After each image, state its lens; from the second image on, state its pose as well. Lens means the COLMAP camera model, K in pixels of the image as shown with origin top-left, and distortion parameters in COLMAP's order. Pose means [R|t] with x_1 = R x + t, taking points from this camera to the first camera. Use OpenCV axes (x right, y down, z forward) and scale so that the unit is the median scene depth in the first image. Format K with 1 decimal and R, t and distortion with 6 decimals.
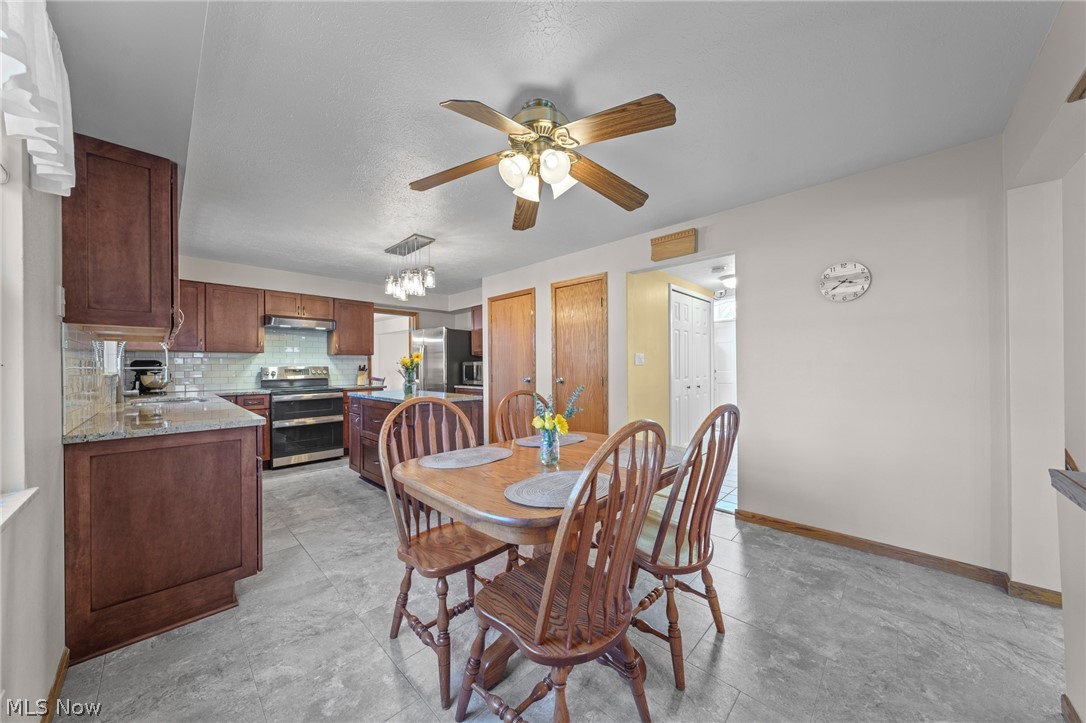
lens RADIAL K [[367.7, 0, 539.0], [0, 367.7, 363.5], [0, 0, 1]] dist [-0.000872, -0.000051]
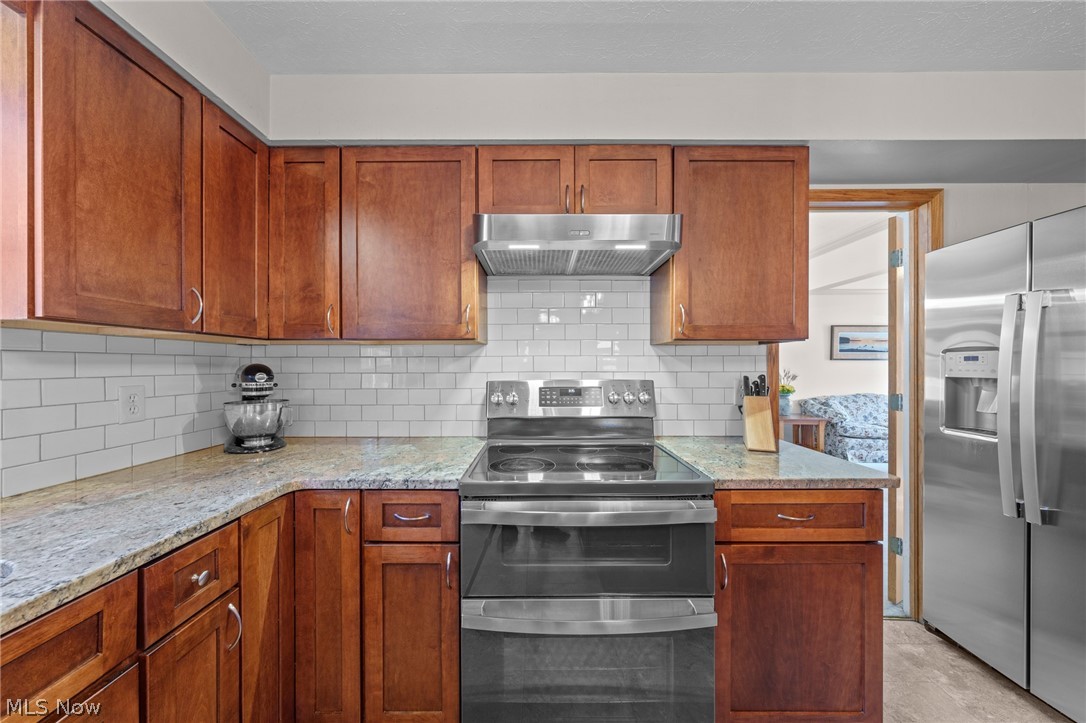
lens RADIAL K [[369.6, 0, 540.7], [0, 369.6, 365.2], [0, 0, 1]] dist [-0.002678, -0.000035]
pose [[0.692184, 0.005610, -0.721699, -0.443117], [0.001737, 0.999954, 0.009438, -0.009104], [0.721719, -0.007786, 0.692143, 0.764378]]
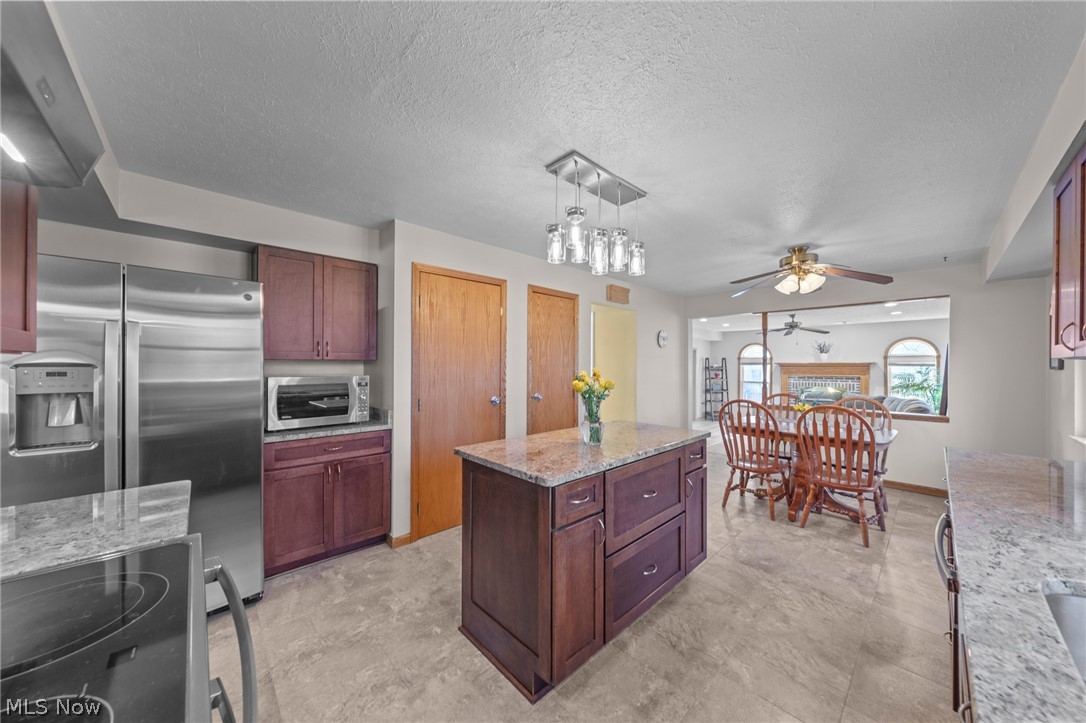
lens RADIAL K [[367.7, 0, 539.0], [0, 367.7, 363.5], [0, 0, 1]] dist [-0.000872, -0.000051]
pose [[0.052566, 0.011178, 0.998555, -0.717536], [-0.009245, 0.999900, -0.010706, -0.021591], [-0.998575, -0.008669, 0.052664, 0.816739]]
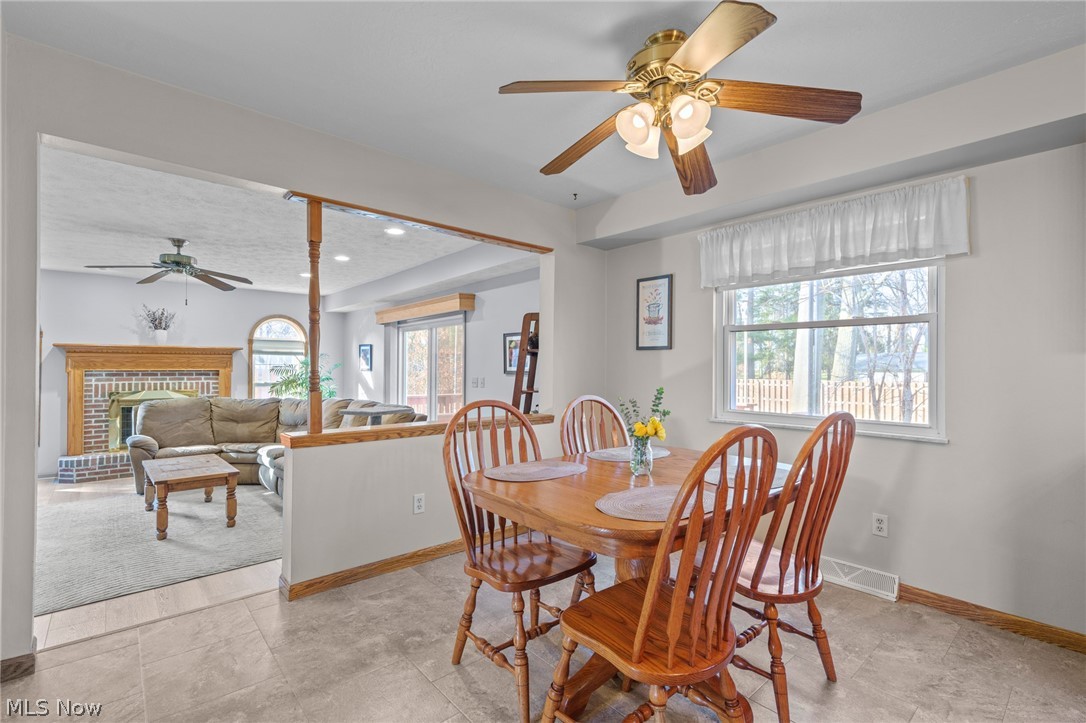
lens RADIAL K [[494.2, 0, 543.0], [0, 494.2, 361.5], [0, 0, 1]] dist [-0.000895, -0.000049]
pose [[-0.996417, 0.000137, 0.084581, 0.062805], [-0.001212, 0.999873, -0.015899, 0.004996], [-0.084573, -0.015944, -0.996290, 0.761101]]
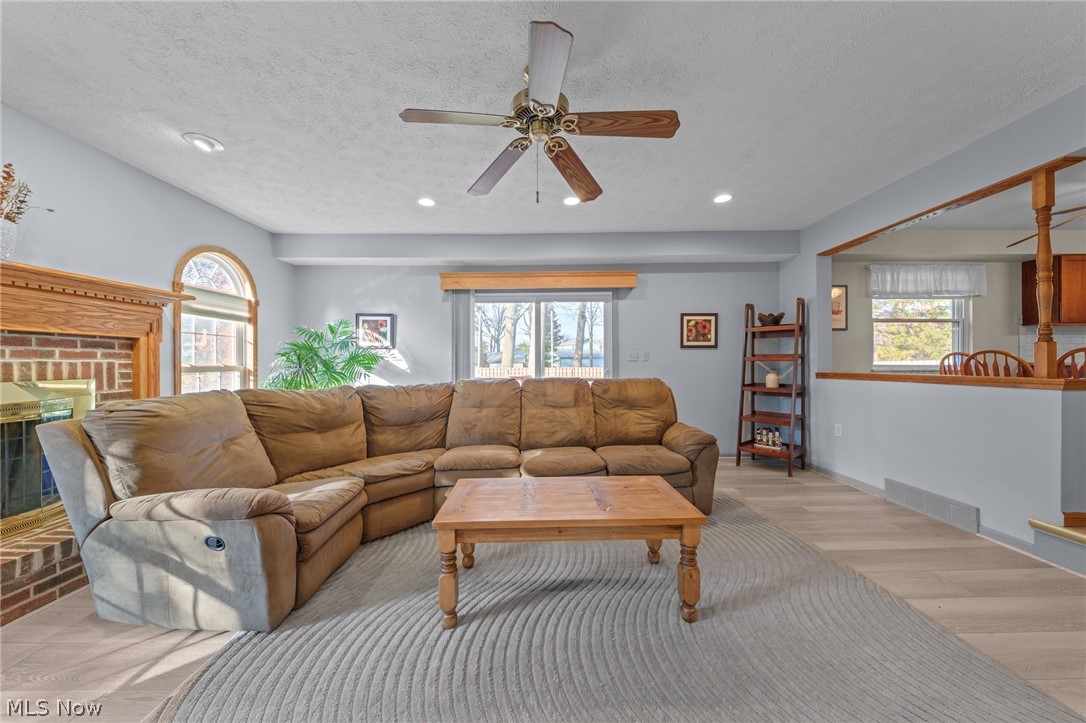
lens RADIAL K [[369.6, 0, 540.7], [0, 369.6, 365.2], [0, 0, 1]] dist [-0.002678, -0.000035]
pose [[-0.717121, 0.008284, -0.696900, 1.153591], [0.008913, 0.999957, 0.002715, 0.052968], [0.696892, -0.004264, -0.717164, 0.111693]]
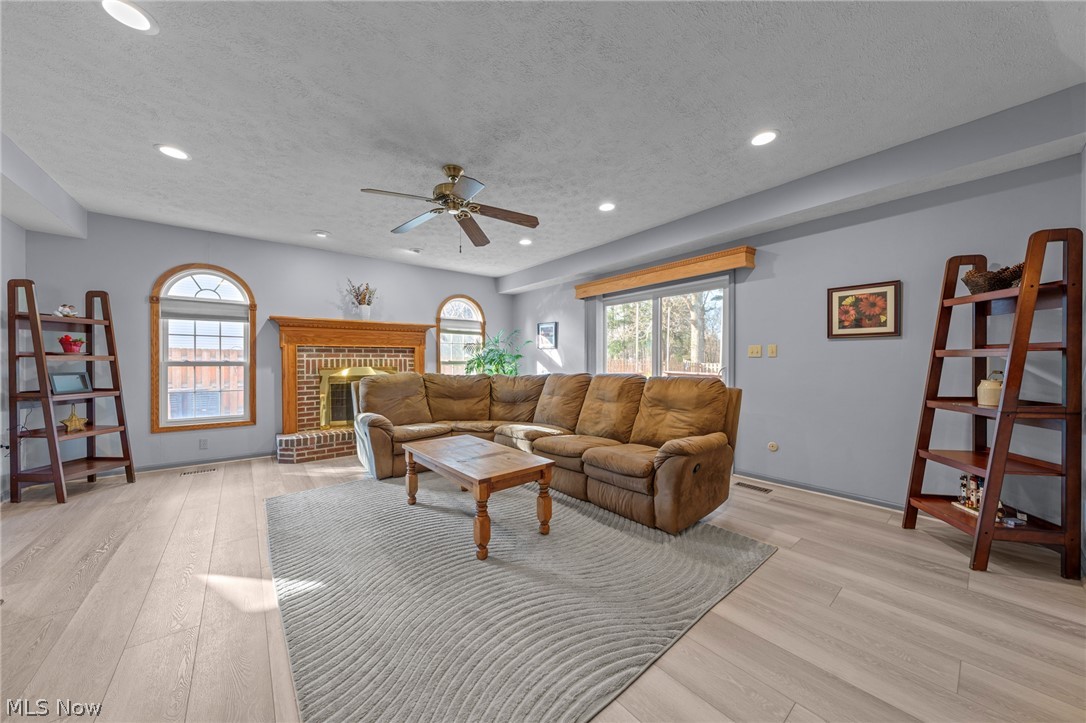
lens RADIAL K [[369.6, 0, 540.7], [0, 369.6, 365.2], [0, 0, 1]] dist [-0.002678, -0.000035]
pose [[-0.992168, 0.002797, 0.124880, 0.666694], [0.004123, 0.999938, 0.010362, 0.053773], [-0.124843, 0.010795, -0.992118, 0.405598]]
